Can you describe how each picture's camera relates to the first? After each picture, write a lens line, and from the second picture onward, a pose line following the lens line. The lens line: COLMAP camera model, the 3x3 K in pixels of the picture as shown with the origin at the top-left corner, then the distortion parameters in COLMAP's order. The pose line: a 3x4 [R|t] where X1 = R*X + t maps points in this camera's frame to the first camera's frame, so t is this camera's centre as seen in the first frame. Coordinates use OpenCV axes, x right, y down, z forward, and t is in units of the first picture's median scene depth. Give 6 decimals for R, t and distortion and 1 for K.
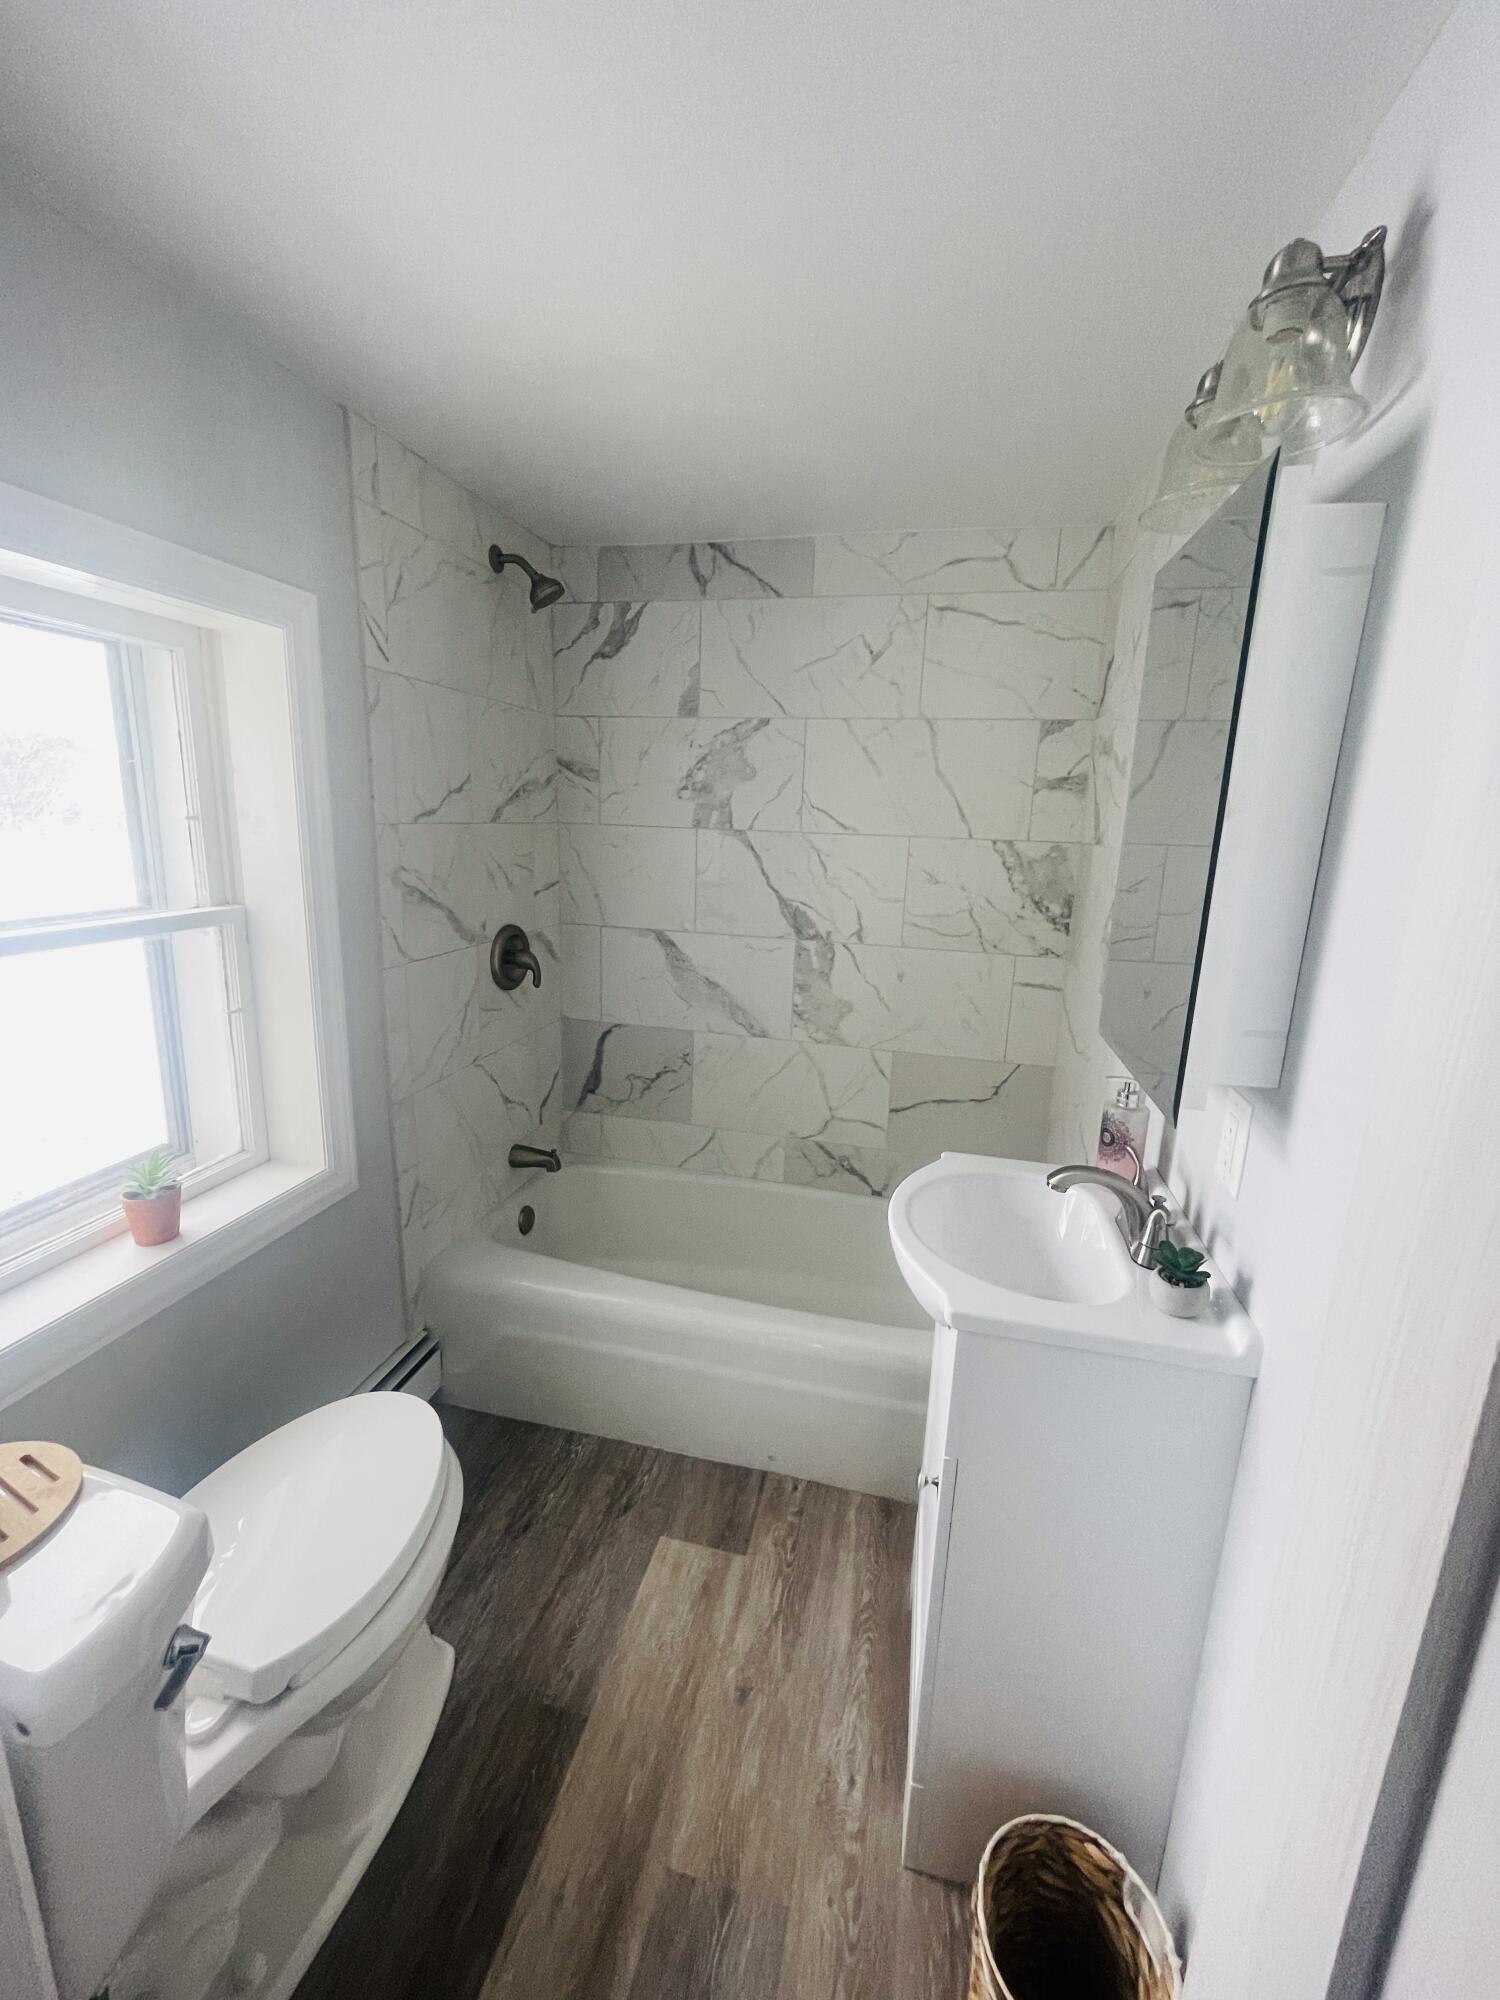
lens RADIAL K [[802.7, 0, 758.7], [0, 802.7, 986.0], [0, 0, 1]] dist [0.000131, -0.000954]
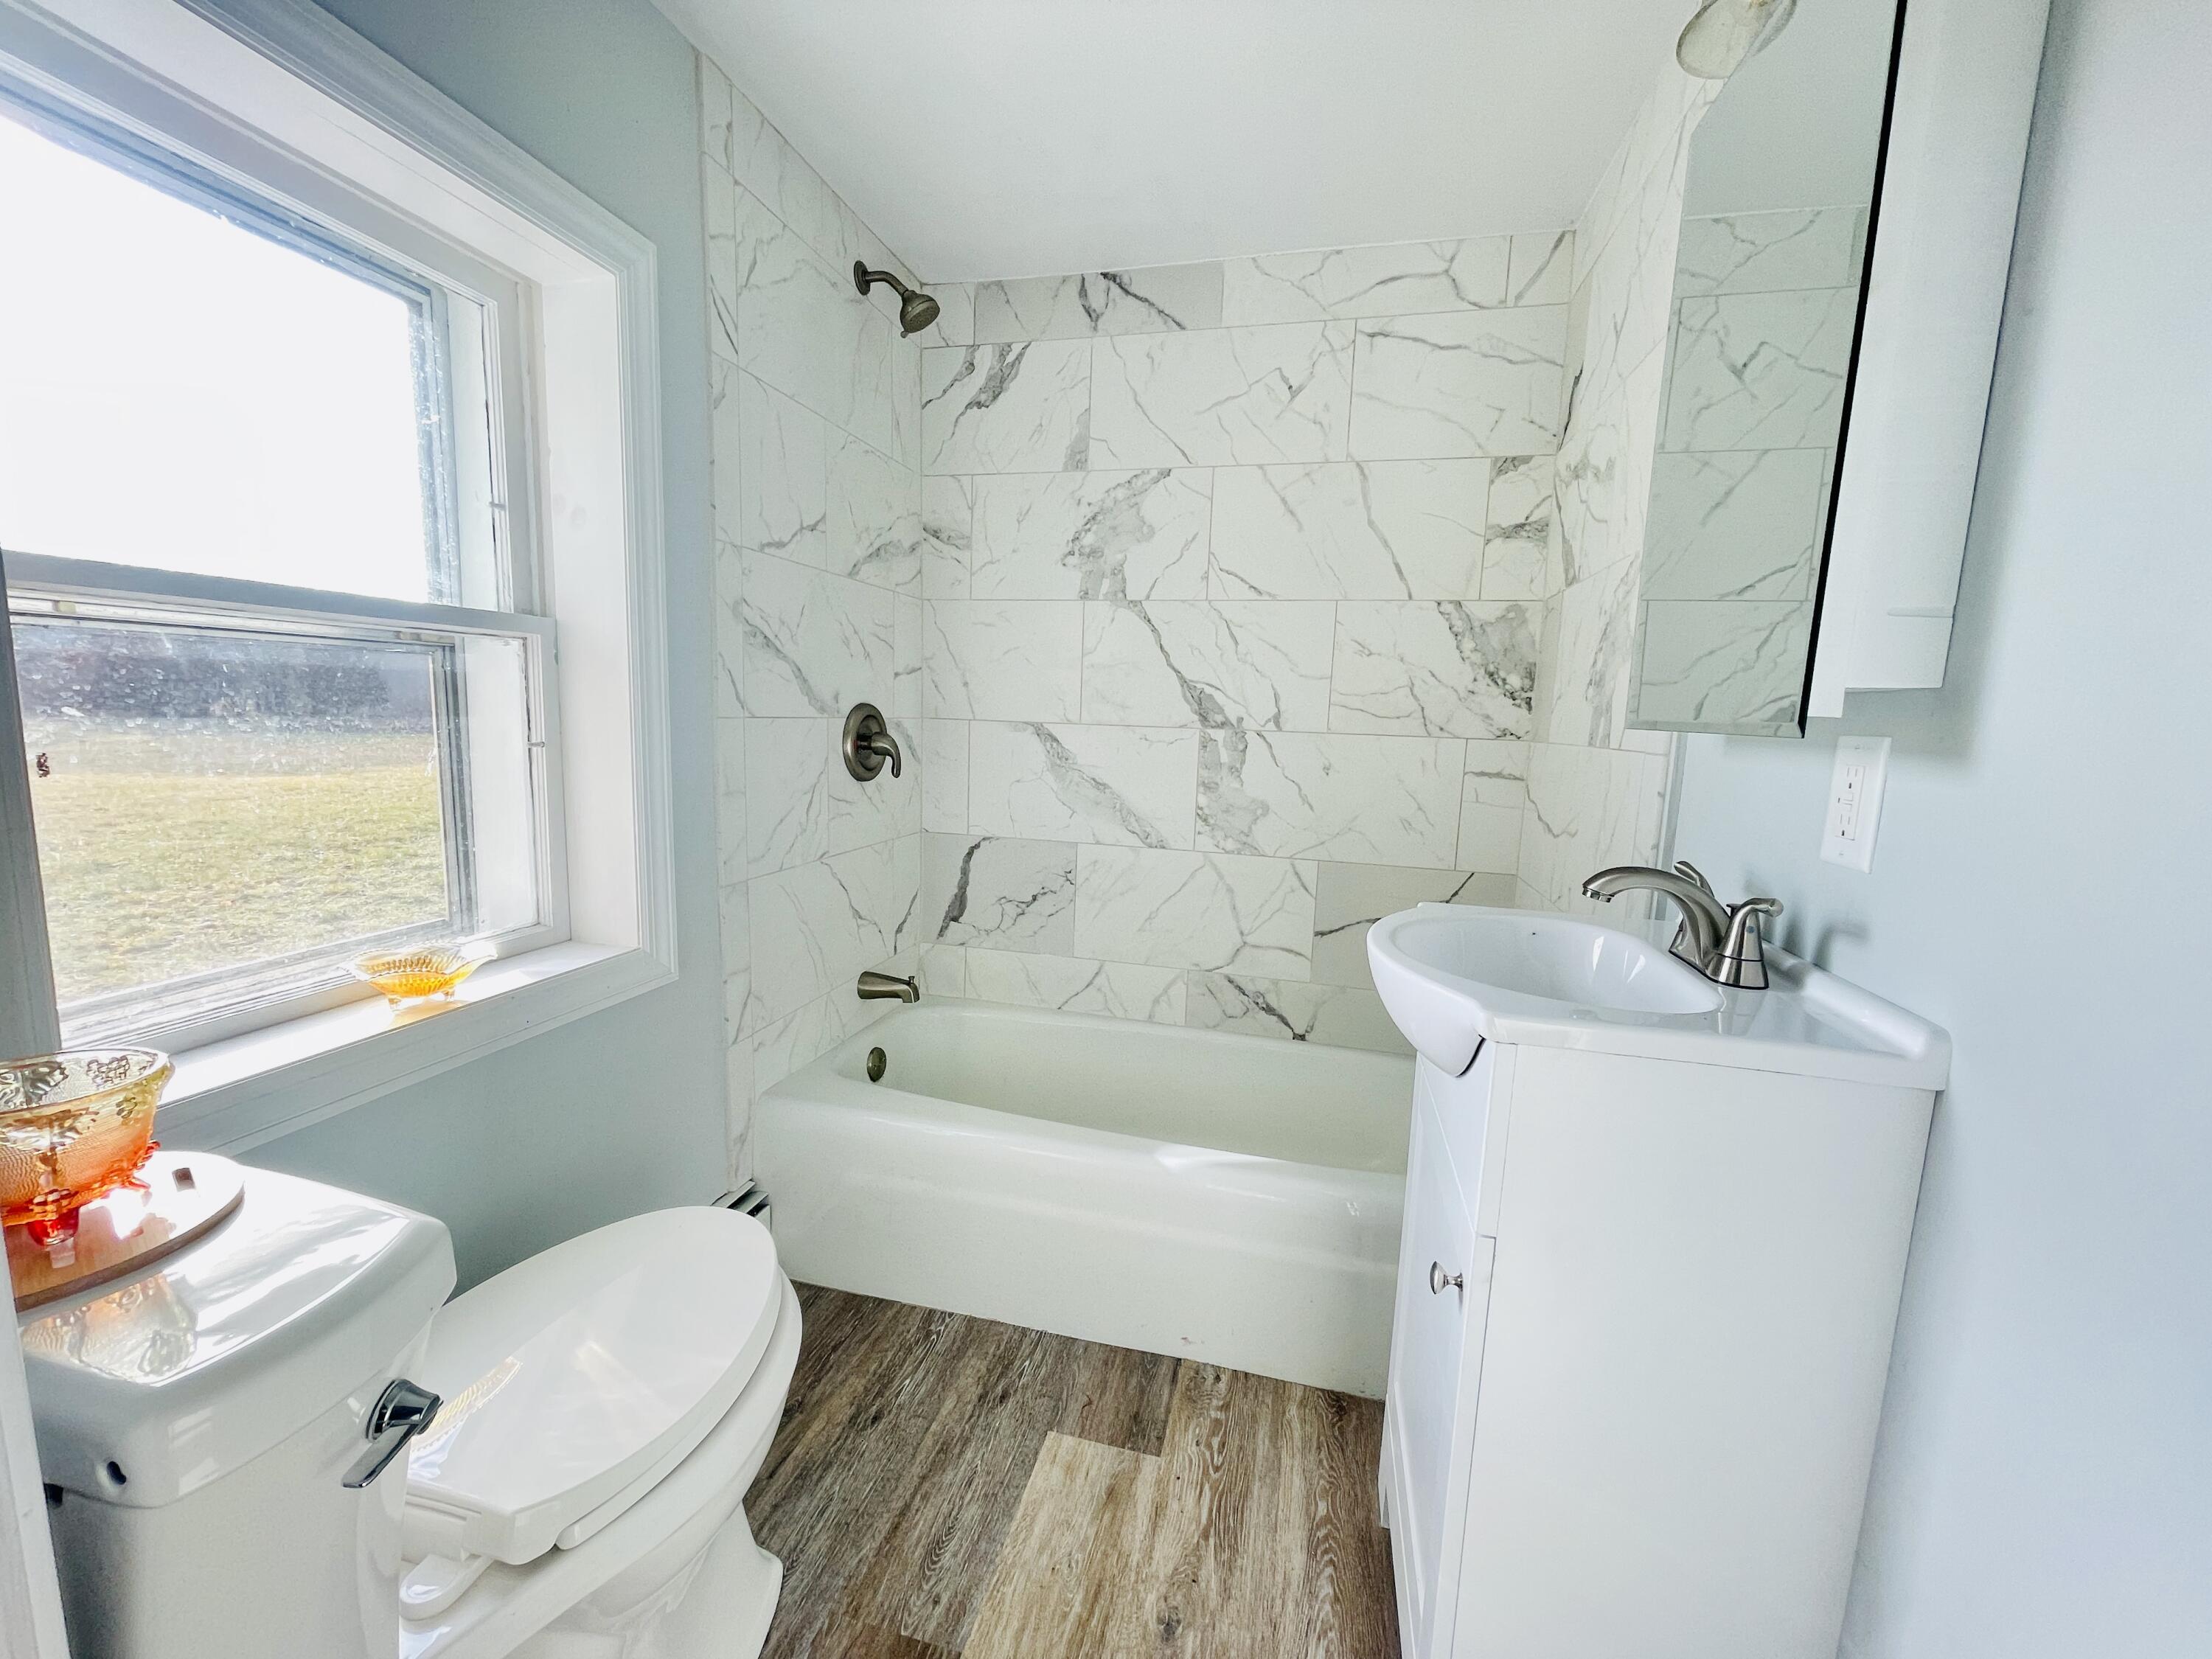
lens RADIAL K [[887.8, 0, 1109.2], [0, 887.8, 834.0], [0, 0, 1]] dist [0.000131, -0.000954]
pose [[0.999887, 0.000845, -0.015013, -0.044377], [-0.001965, 0.997198, -0.074783, 0.151041], [0.014908, 0.074804, 0.997087, 0.090362]]
